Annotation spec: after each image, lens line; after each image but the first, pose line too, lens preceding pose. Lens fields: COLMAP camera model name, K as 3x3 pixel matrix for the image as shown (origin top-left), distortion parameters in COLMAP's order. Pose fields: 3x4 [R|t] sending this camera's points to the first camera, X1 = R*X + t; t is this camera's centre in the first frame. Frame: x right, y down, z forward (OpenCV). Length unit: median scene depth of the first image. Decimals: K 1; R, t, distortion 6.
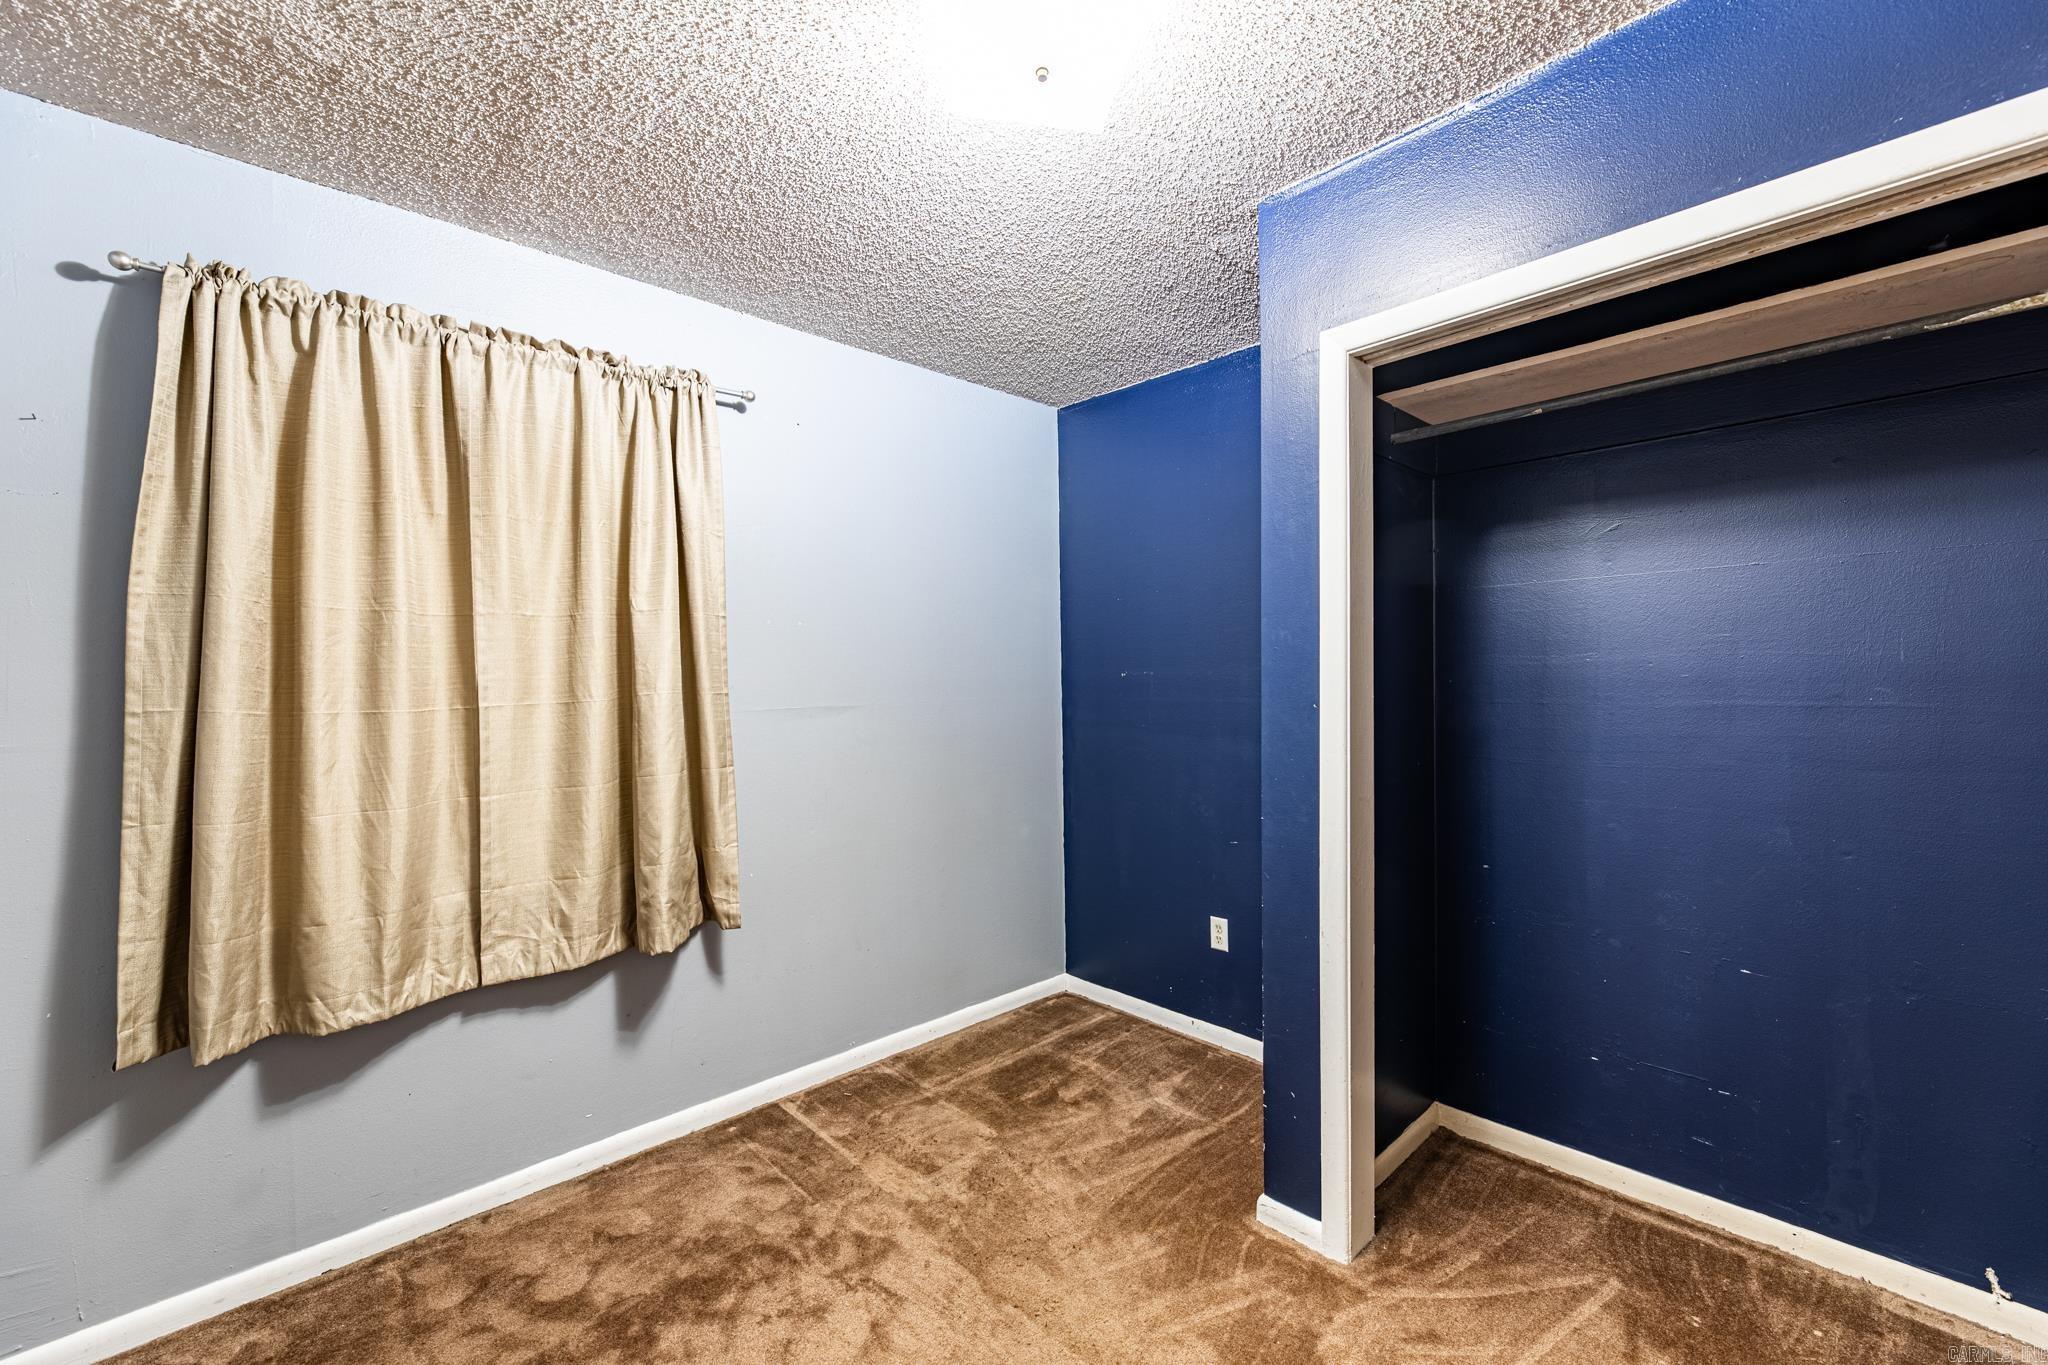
lens RADIAL K [[821.7, 0, 1030.4], [0, 821.7, 685.4], [0, 0, 1]] dist [0.000034, 0.000042]
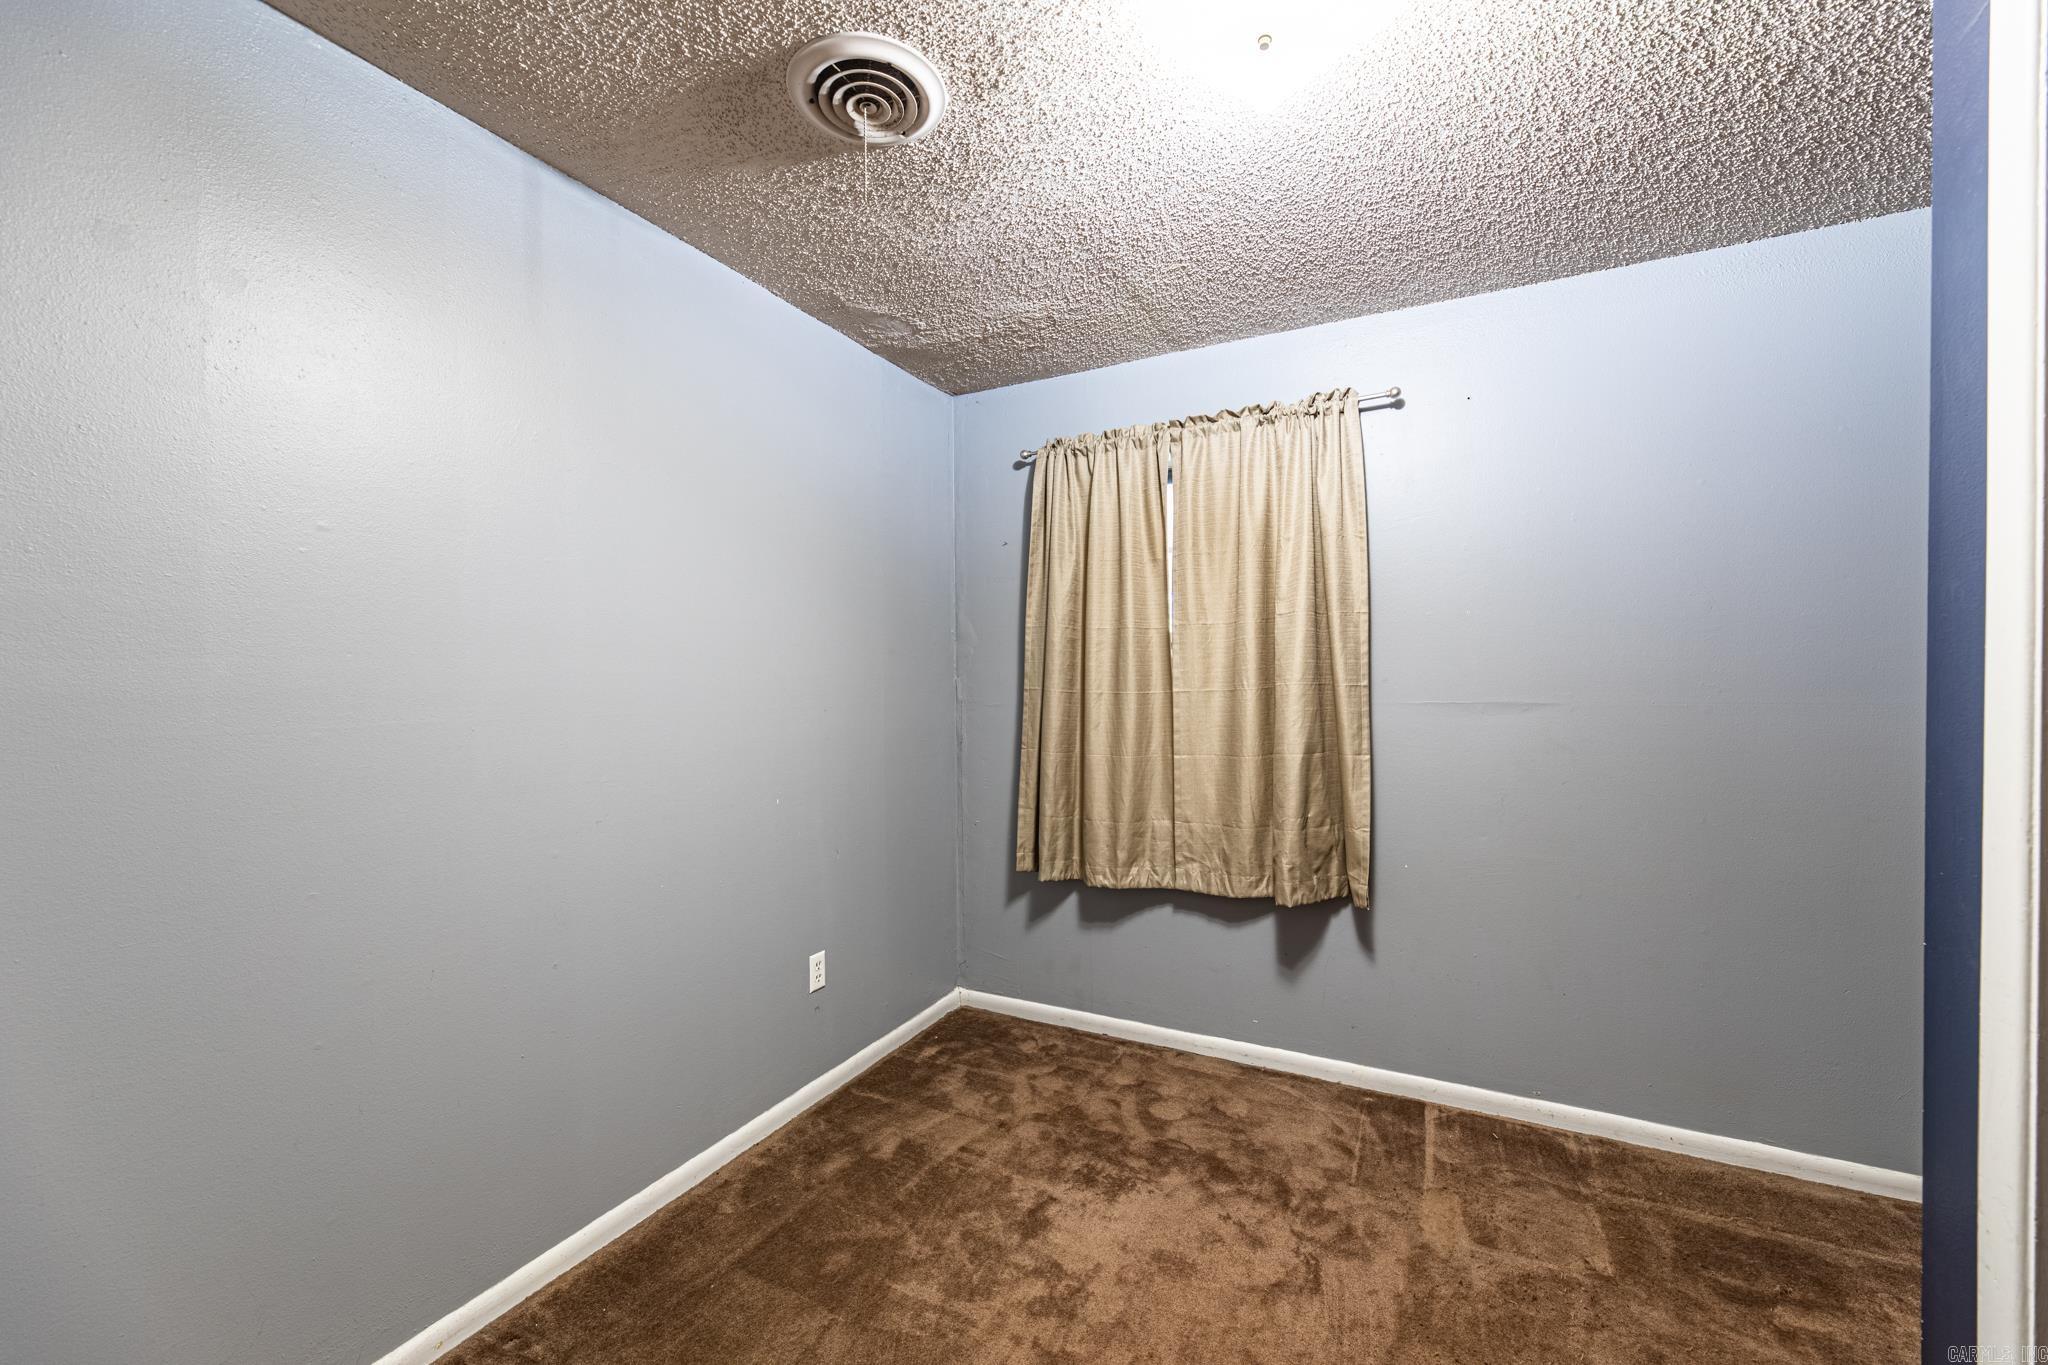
lens RADIAL K [[821.7, 0, 1030.4], [0, 821.7, 685.4], [0, 0, 1]] dist [0.000034, 0.000042]
pose [[0.334773, 0.018044, -0.942126, 0.586740], [-0.005757, 0.999837, 0.017104, -0.007065], [0.942281, -0.000302, 0.334822, 0.296561]]
